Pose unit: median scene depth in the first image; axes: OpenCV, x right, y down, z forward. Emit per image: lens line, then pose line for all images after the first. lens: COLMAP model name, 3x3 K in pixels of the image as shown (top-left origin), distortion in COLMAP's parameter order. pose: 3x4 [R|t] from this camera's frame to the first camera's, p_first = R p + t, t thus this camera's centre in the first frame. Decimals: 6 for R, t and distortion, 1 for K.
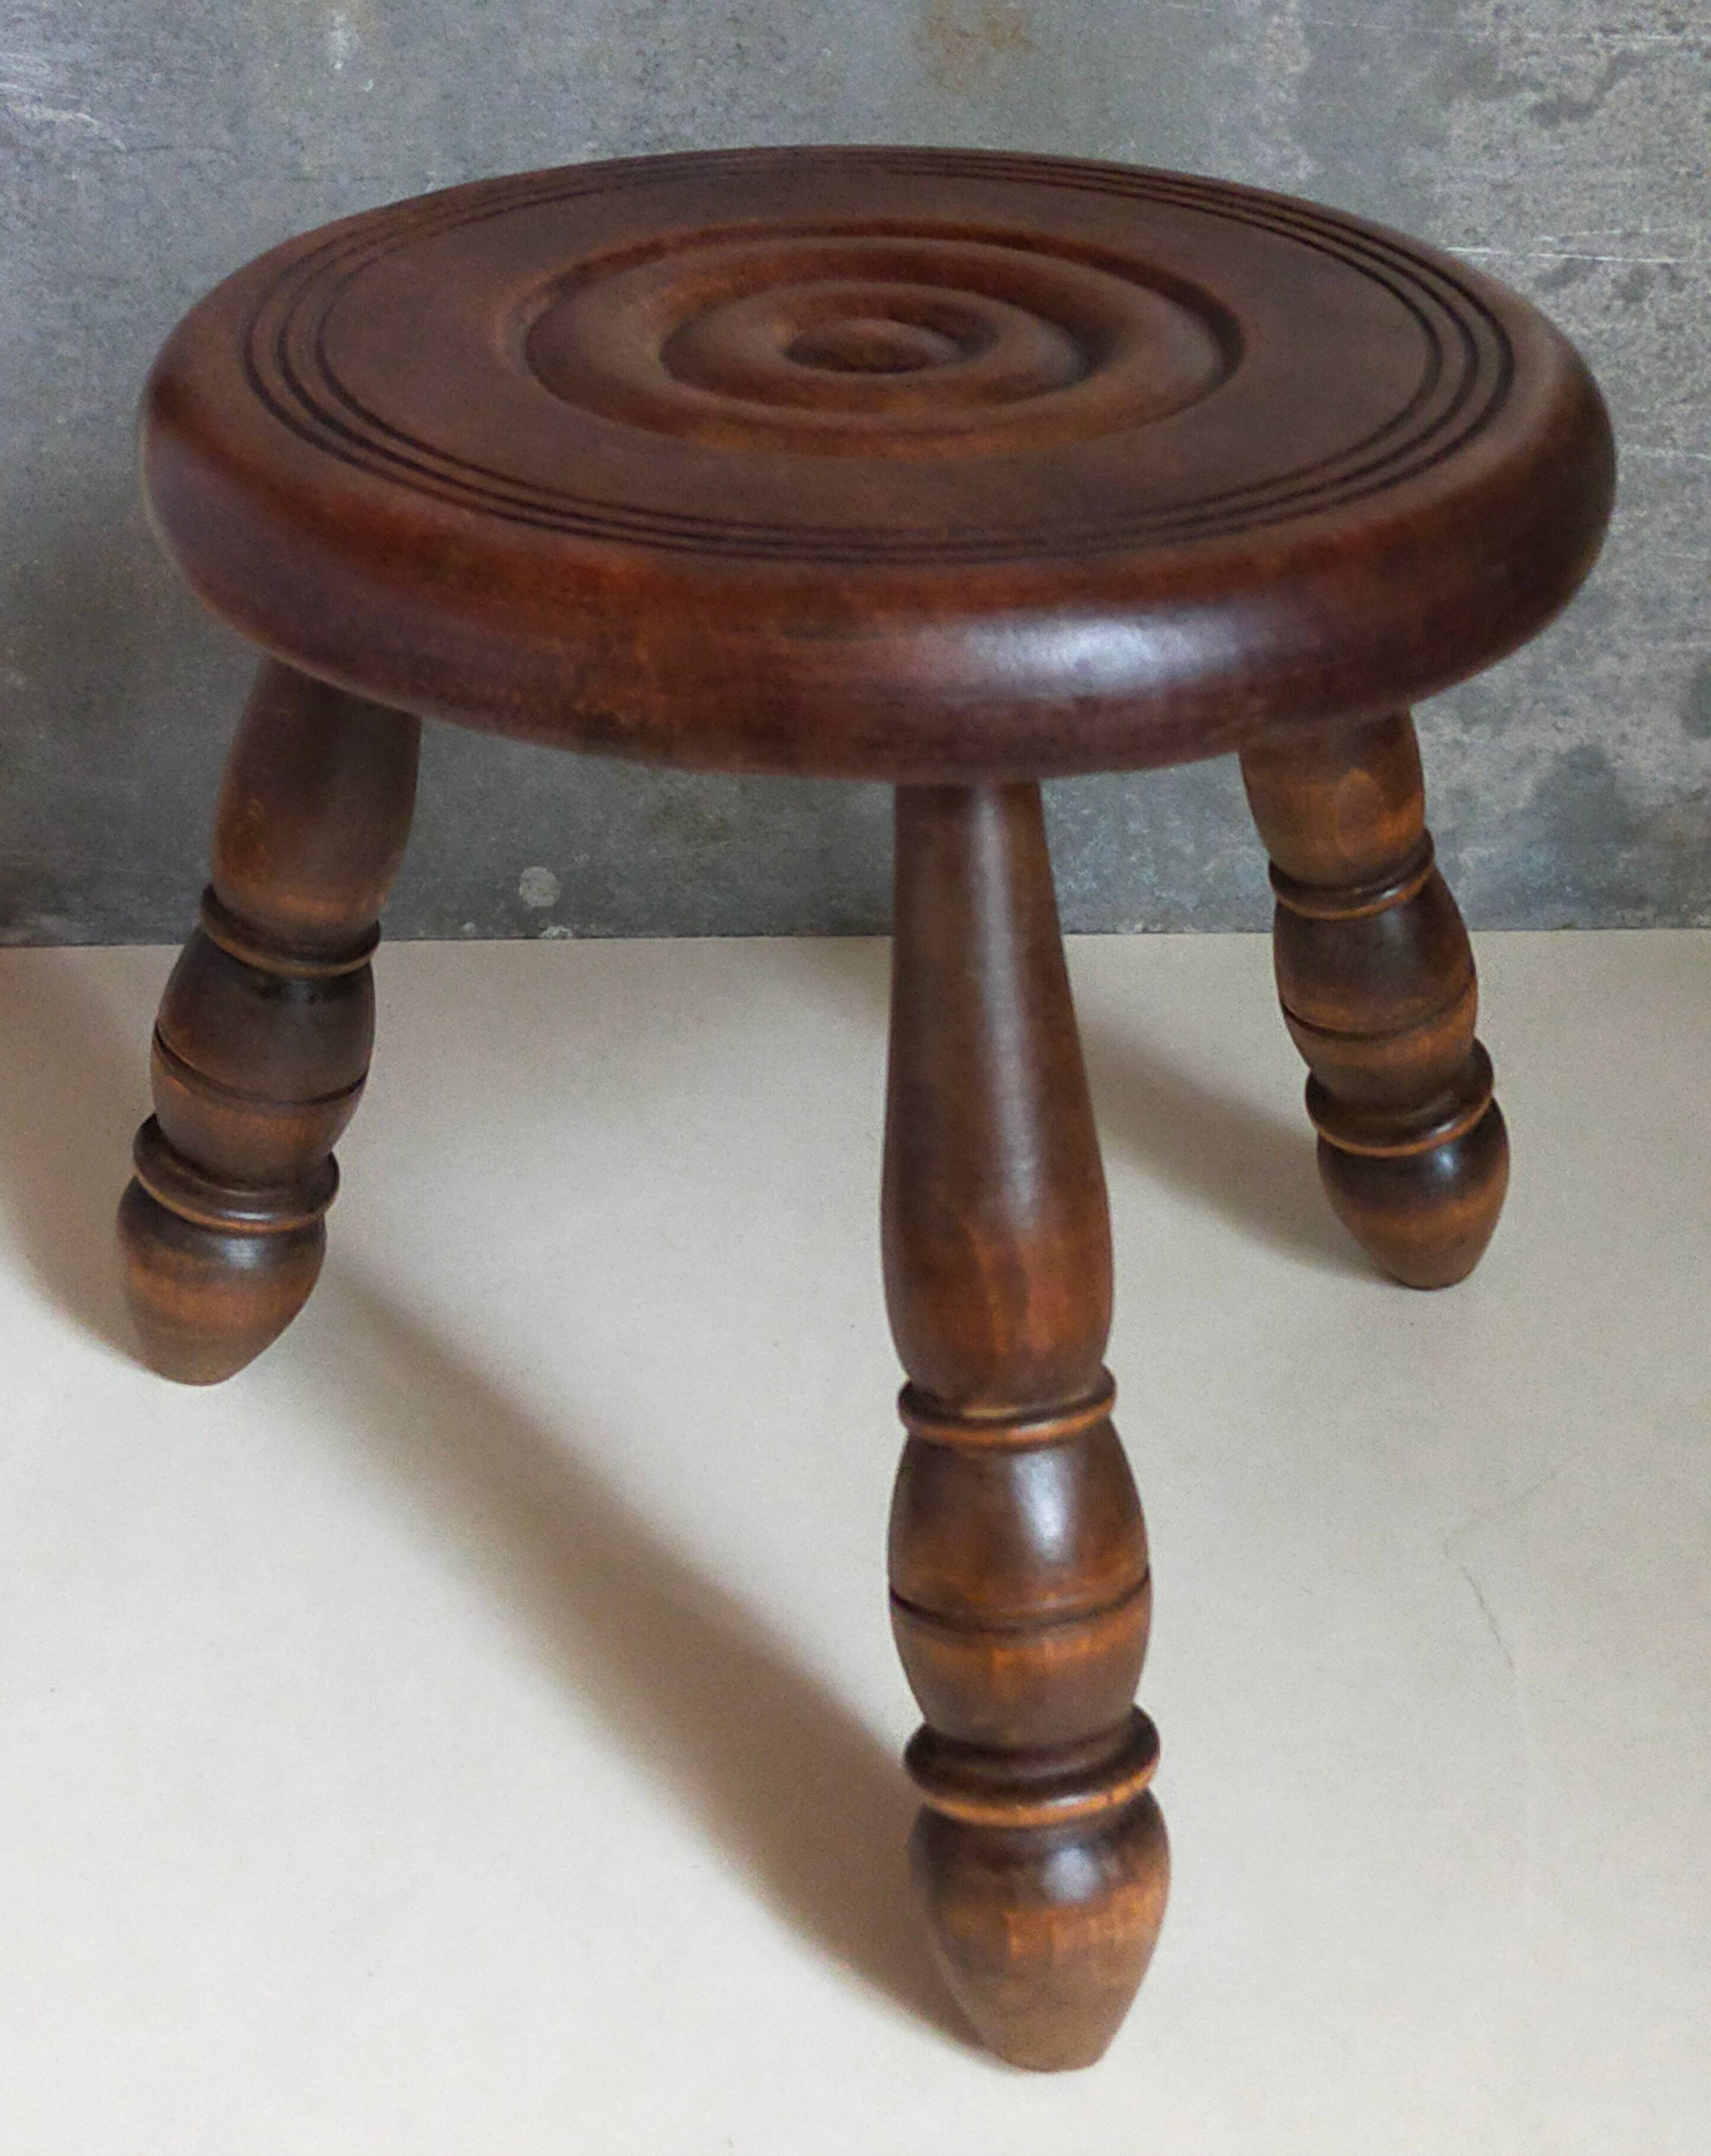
lens RADIAL K [[3454.5, 0, 826.0], [0, 3454.5, 1037.1], [0, 0, 1]] dist [0.089545, -0.101396]
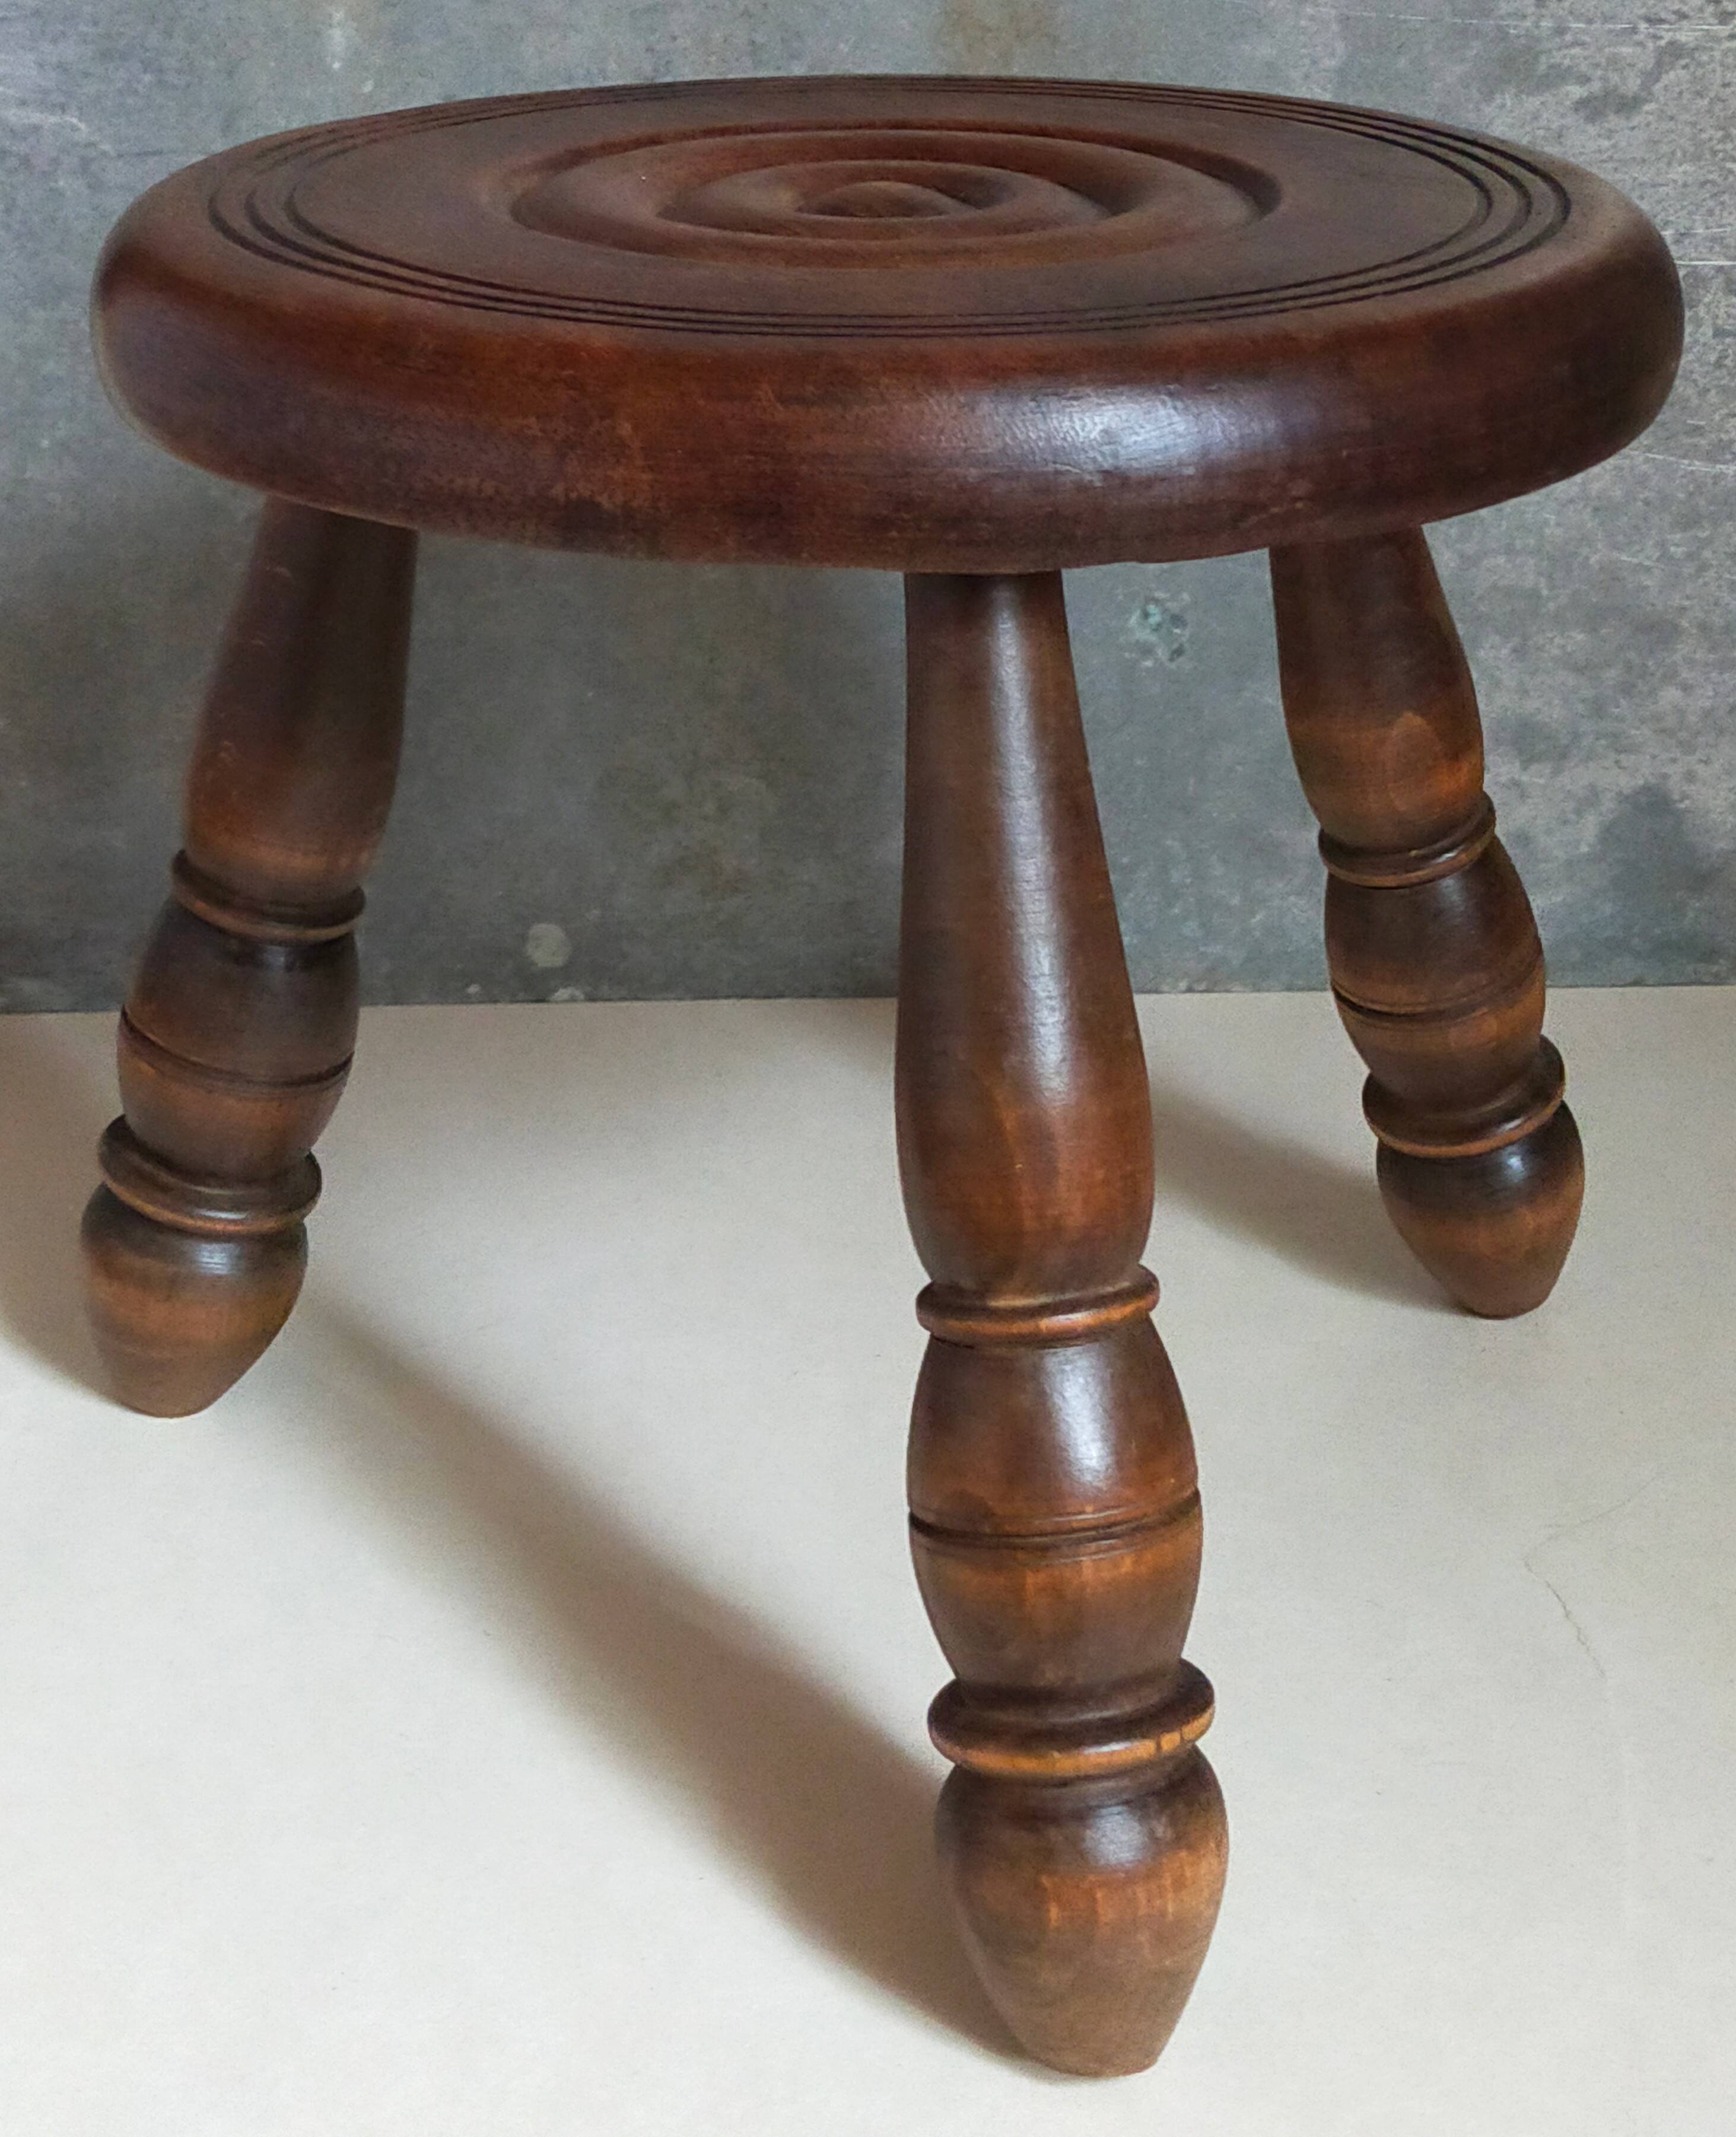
lens RADIAL K [[3485.6, 0, 864.5], [0, 3485.6, 1040.2], [0, 0, 1]] dist [0.086804, -0.129847]
pose [[0.999970, -0.007234, -0.002891, 0.006917], [0.006924, 0.995388, -0.095682, 0.083672], [0.003570, 0.095659, 0.995408, 0.059287]]
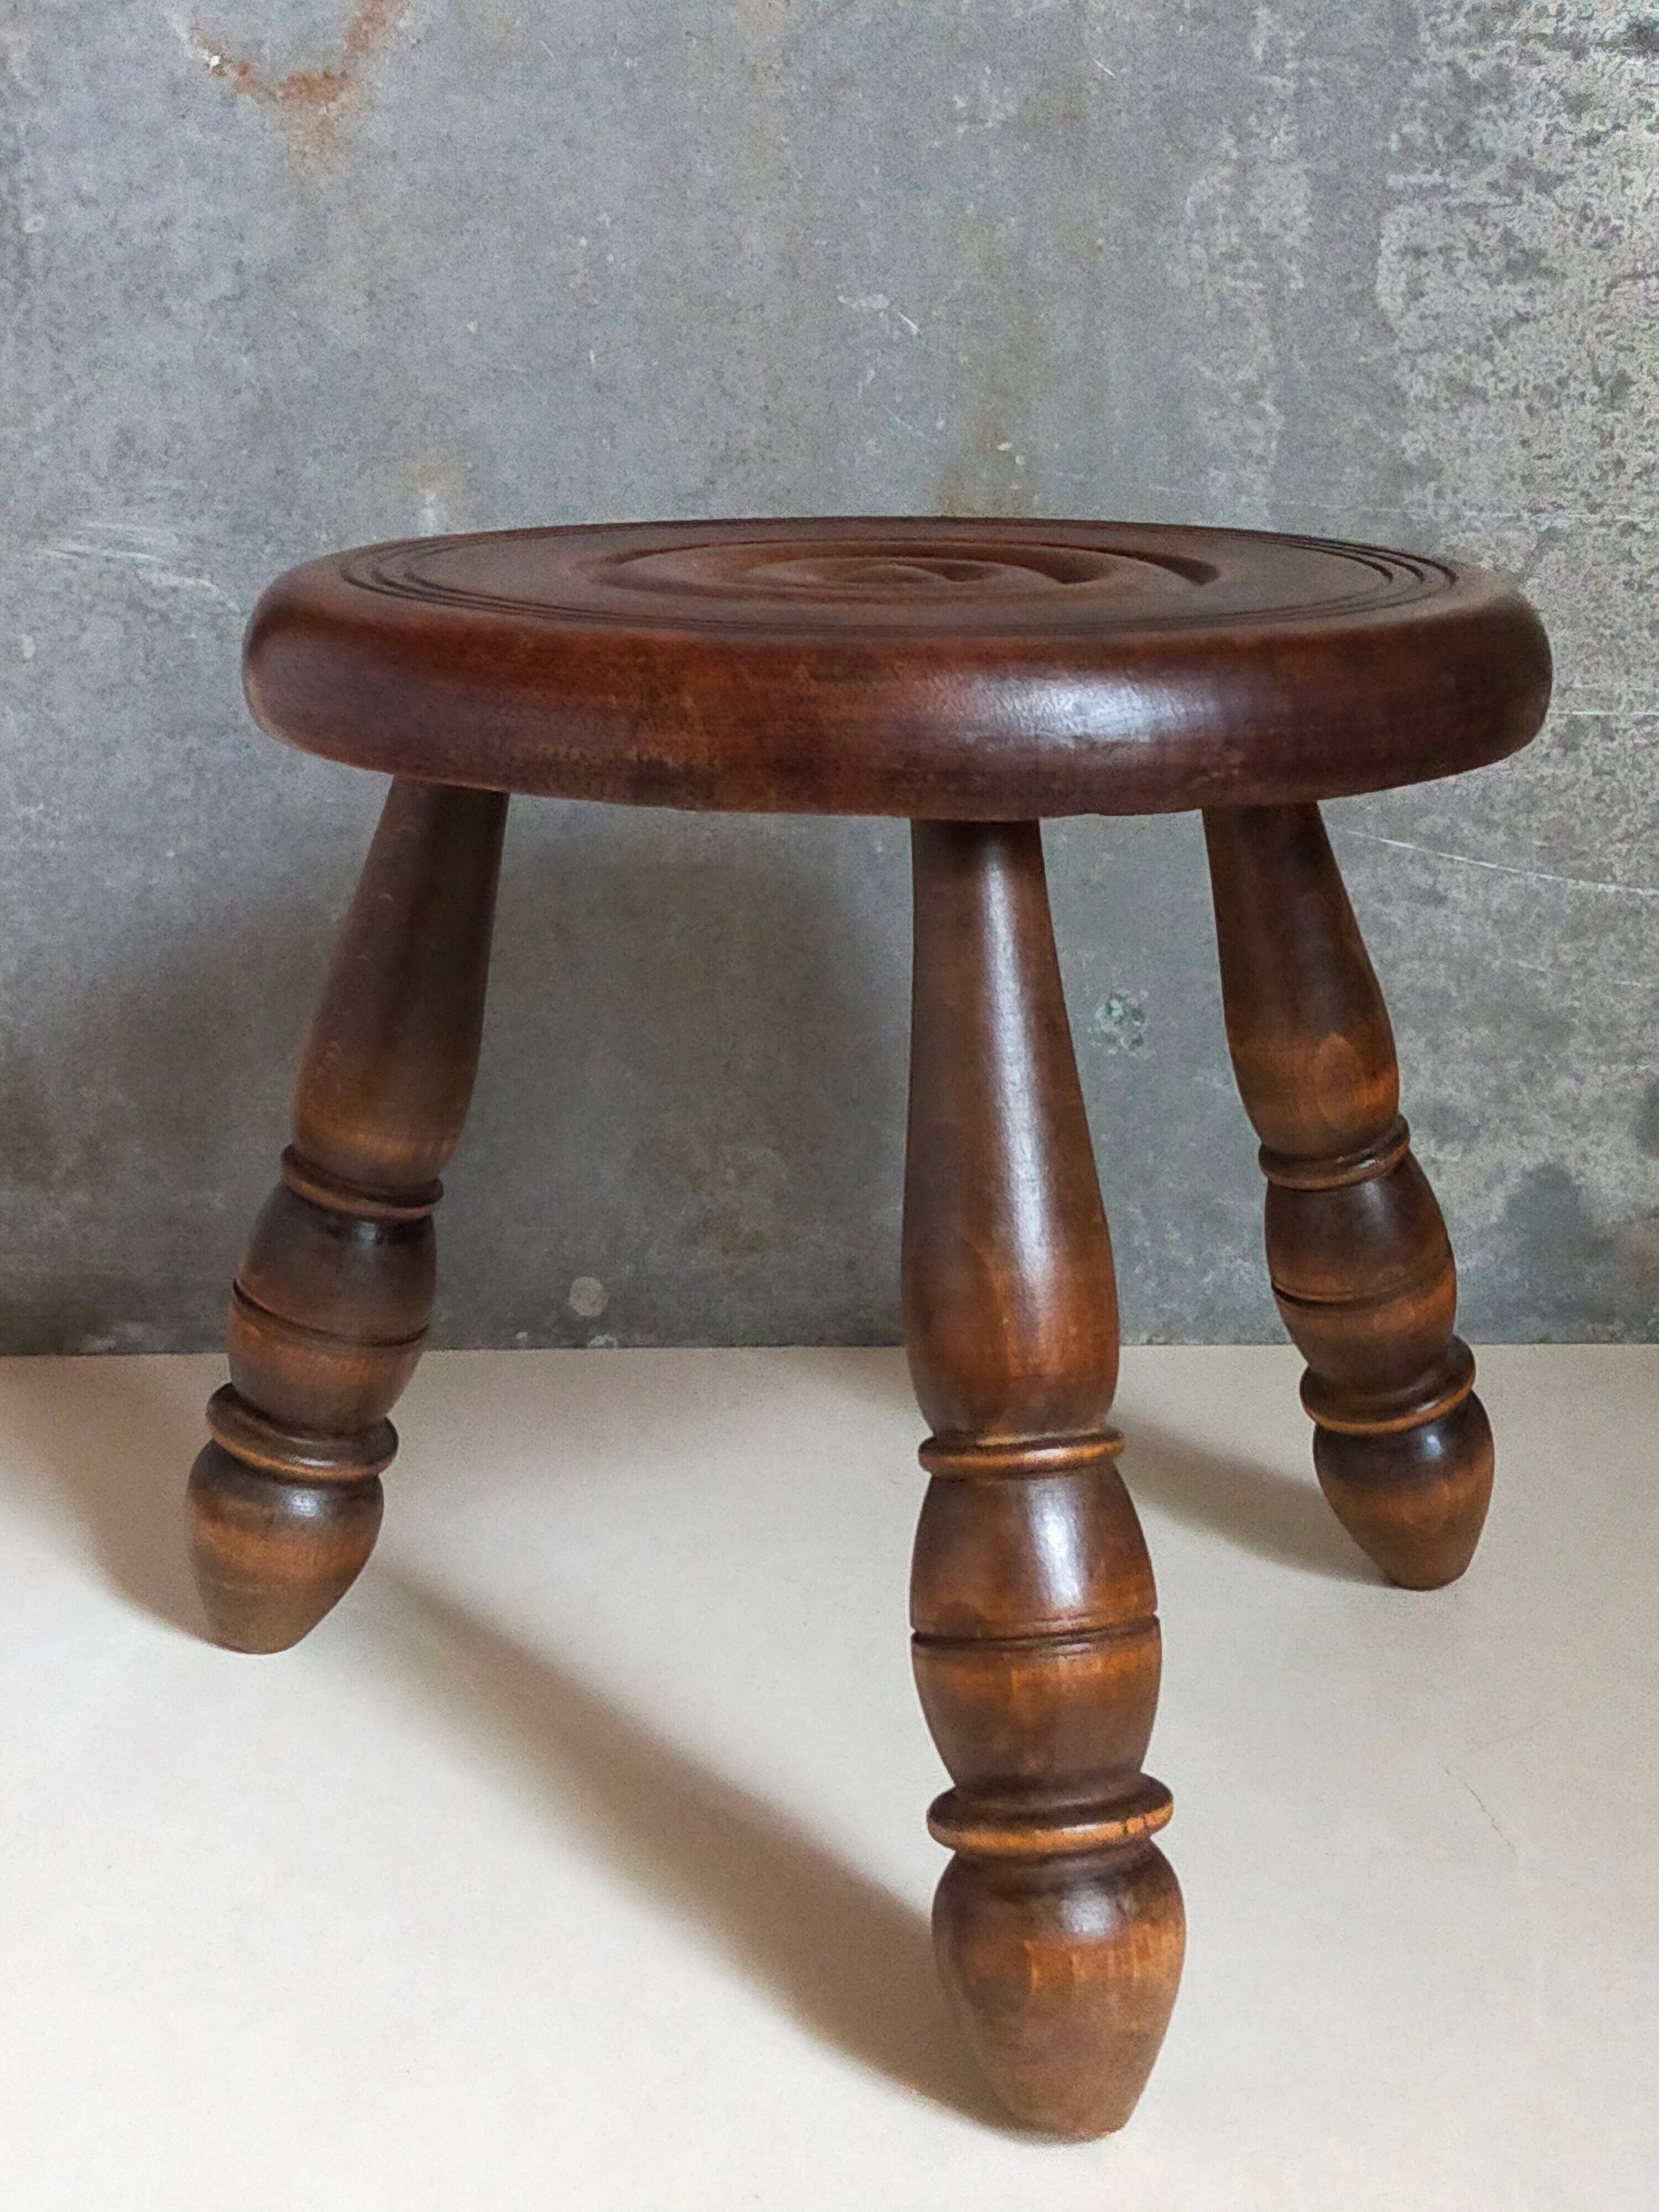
lens RADIAL K [[3262.1, 0, 826.3], [0, 3262.1, 1184.2], [0, 0, 1]] dist [0.079352, -0.114052]
pose [[0.999964, -0.000424, -0.008514, 0.000347], [-0.001527, 0.973701, -0.227827, 0.174058], [0.008387, 0.227831, 0.973664, -0.001637]]
